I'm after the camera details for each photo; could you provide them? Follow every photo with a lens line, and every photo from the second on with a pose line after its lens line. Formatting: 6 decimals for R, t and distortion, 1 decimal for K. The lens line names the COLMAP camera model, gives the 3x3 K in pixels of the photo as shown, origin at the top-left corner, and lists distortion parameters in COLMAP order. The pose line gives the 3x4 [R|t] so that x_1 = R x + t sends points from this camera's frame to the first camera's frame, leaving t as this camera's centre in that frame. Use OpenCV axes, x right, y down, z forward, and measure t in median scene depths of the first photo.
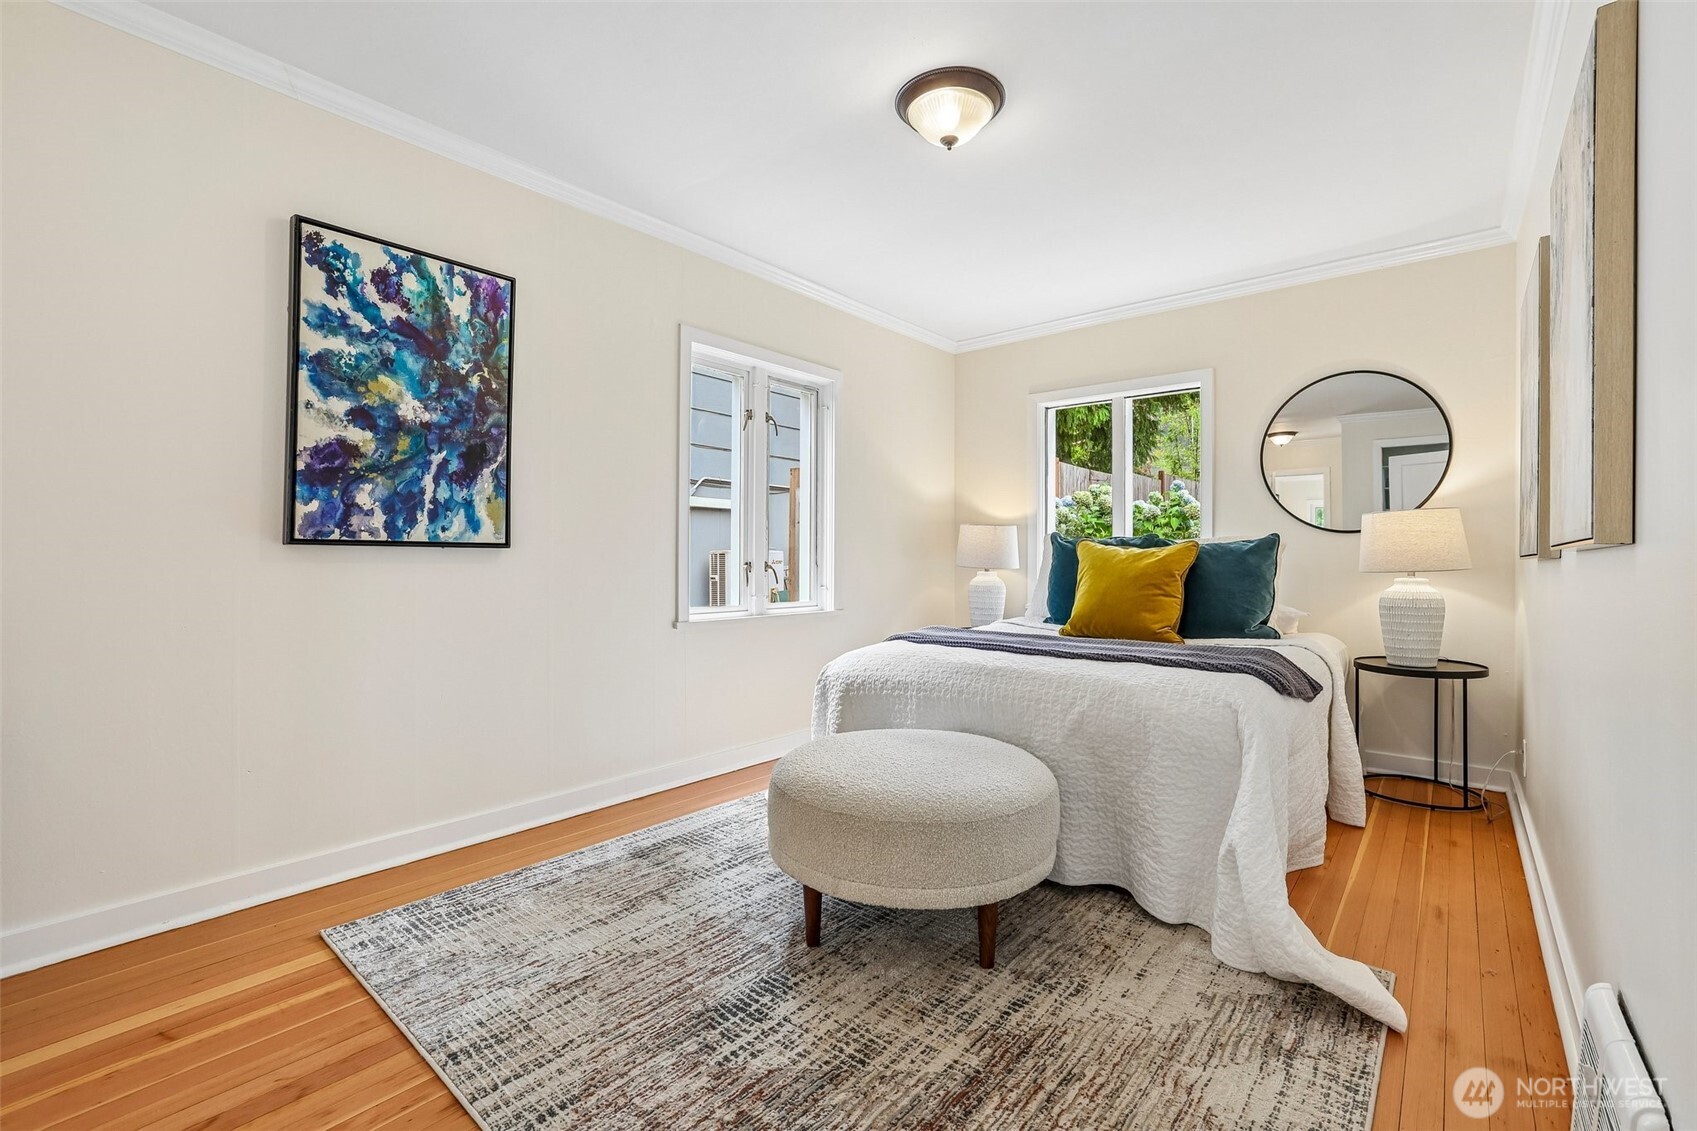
lens RADIAL K [[722.9, 0, 841.5], [0, 722.9, 557.7], [0, 0, 1]] dist [-0.020855, 0.003021]
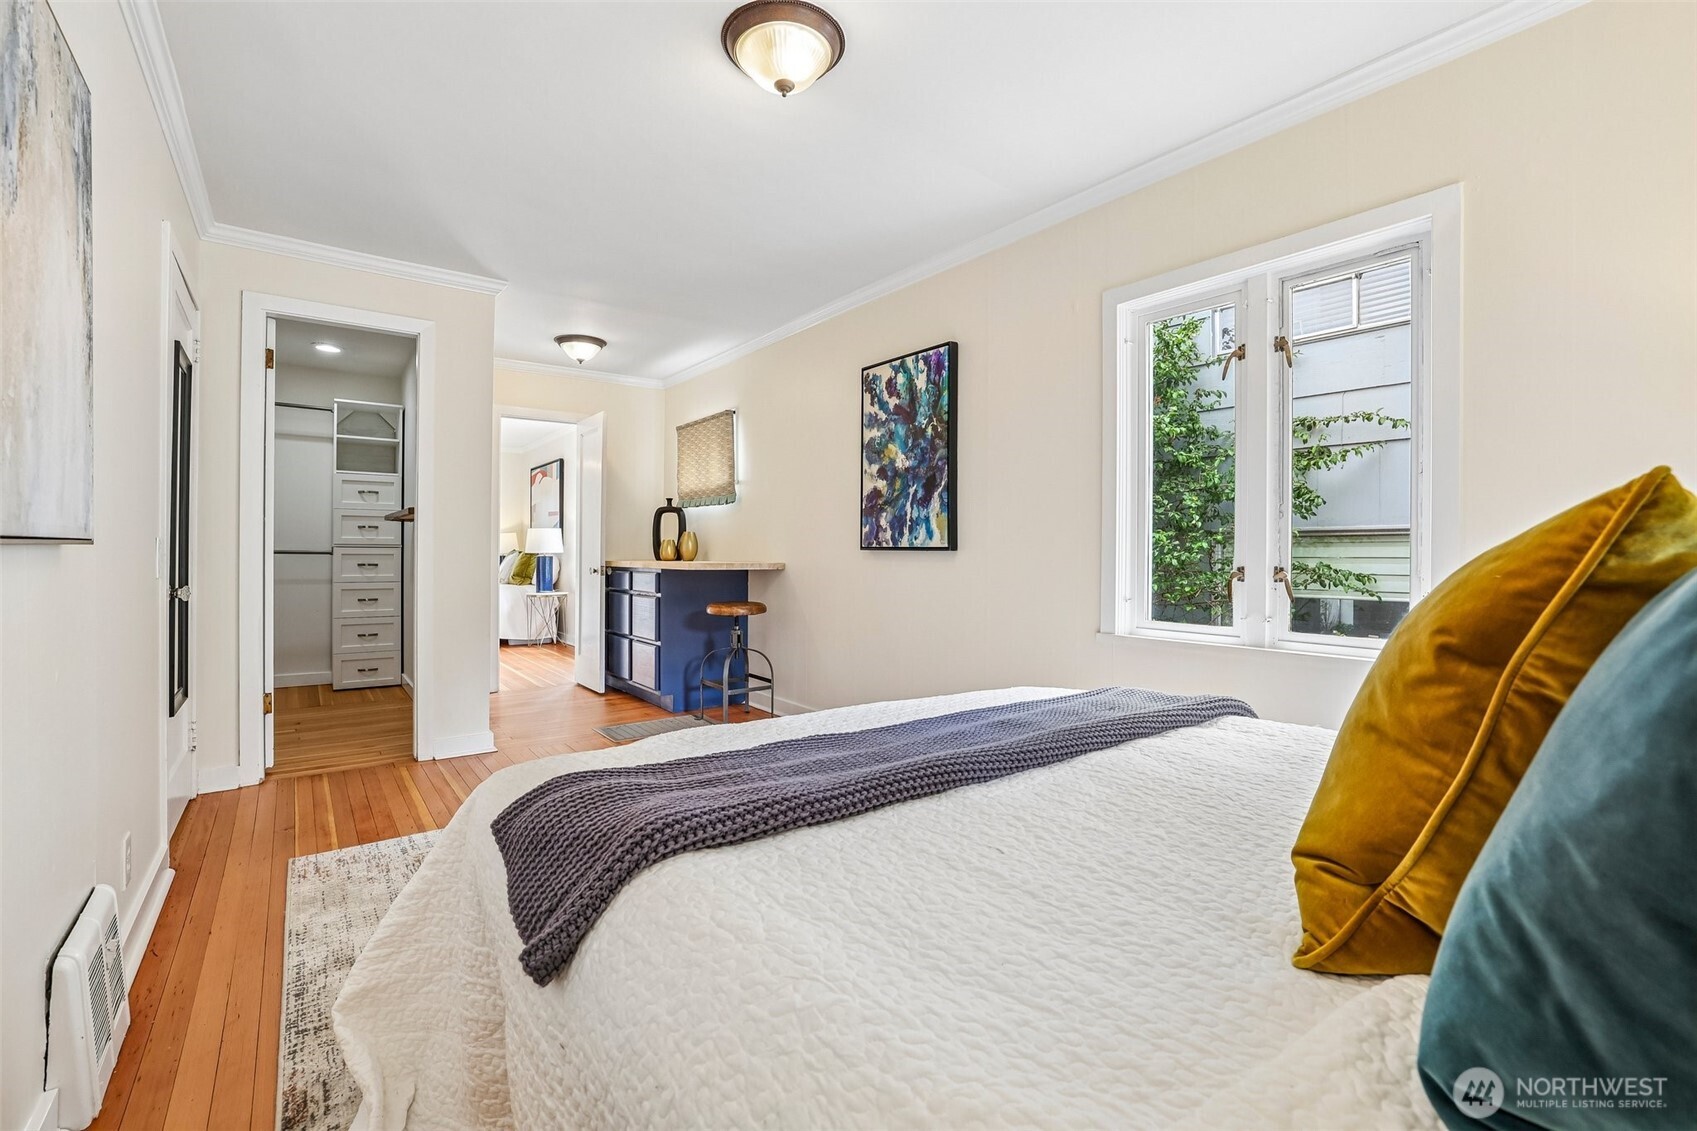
lens RADIAL K [[722.9, 0, 836.7], [0, 722.9, 554.6], [0, 0, 1]] dist [-0.020855, 0.003021]
pose [[-0.194948, -0.001151, -0.980813, 0.942901], [-0.005577, 0.999984, -0.000065, -0.005906], [0.980798, 0.005457, -0.194951, 1.165706]]
